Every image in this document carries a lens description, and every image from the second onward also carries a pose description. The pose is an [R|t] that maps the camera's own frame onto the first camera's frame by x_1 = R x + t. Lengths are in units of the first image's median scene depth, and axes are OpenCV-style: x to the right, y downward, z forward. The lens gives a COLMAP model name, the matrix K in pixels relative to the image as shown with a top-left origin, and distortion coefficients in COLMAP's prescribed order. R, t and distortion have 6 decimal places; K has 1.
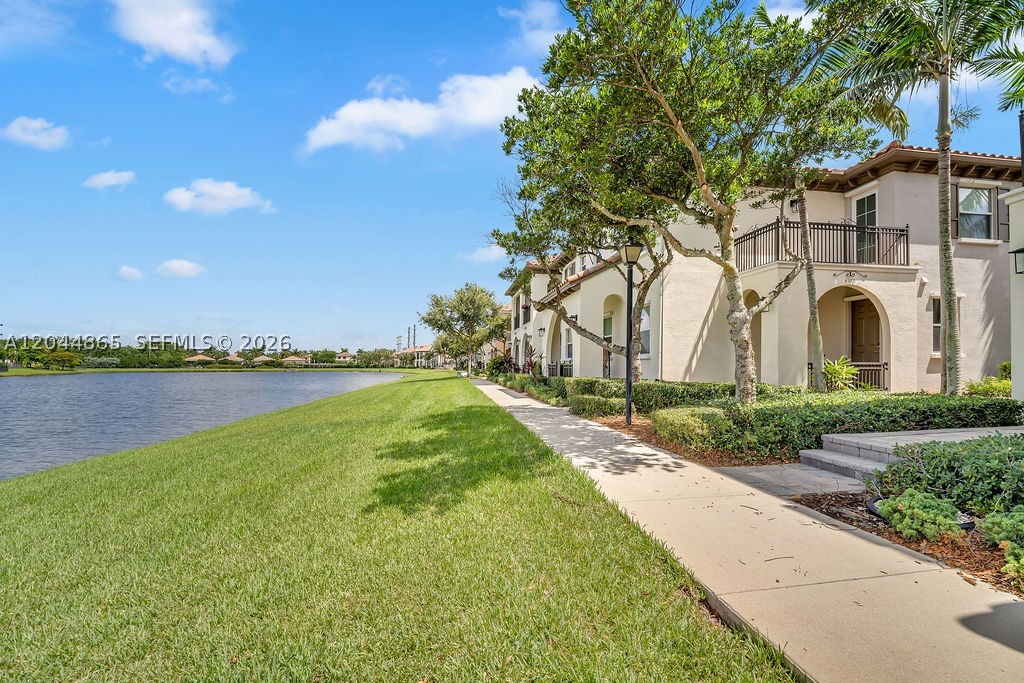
lens RADIAL K [[442.5, 0, 518.9], [0, 442.5, 361.3], [0, 0, 1]] dist [-0.001390, -0.000418]
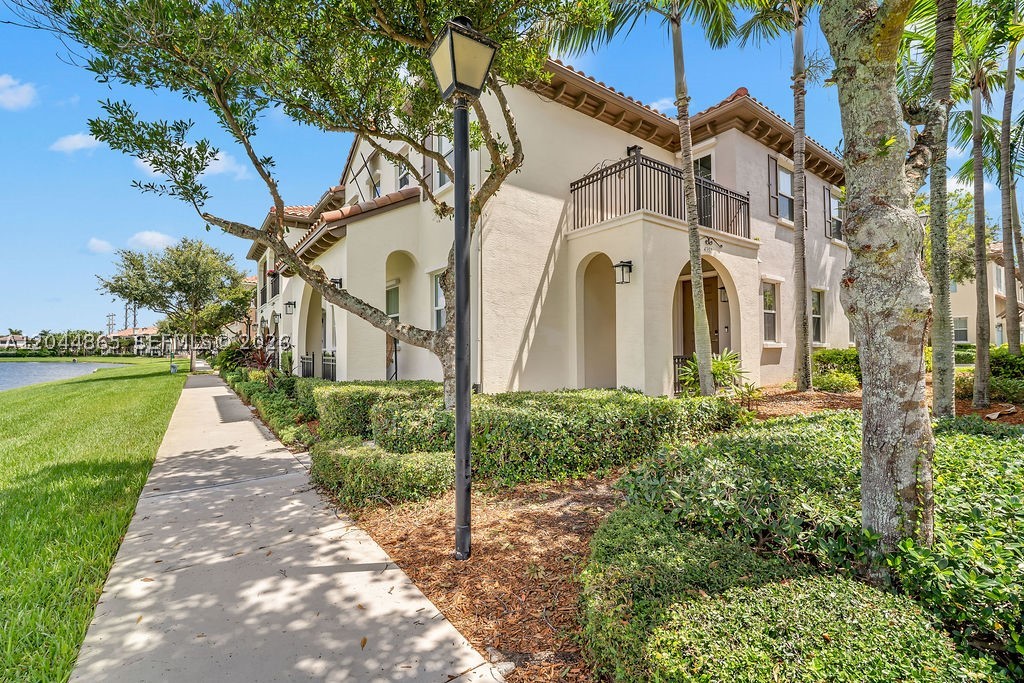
lens RADIAL K [[442.5, 0, 518.9], [0, 442.5, 361.3], [0, 0, 1]] dist [-0.001390, -0.000418]
pose [[0.887060, -0.020067, 0.461217, 0.063806], [0.004180, 0.999363, 0.035441, -0.010364], [-0.461635, -0.029510, 0.886579, 0.336664]]
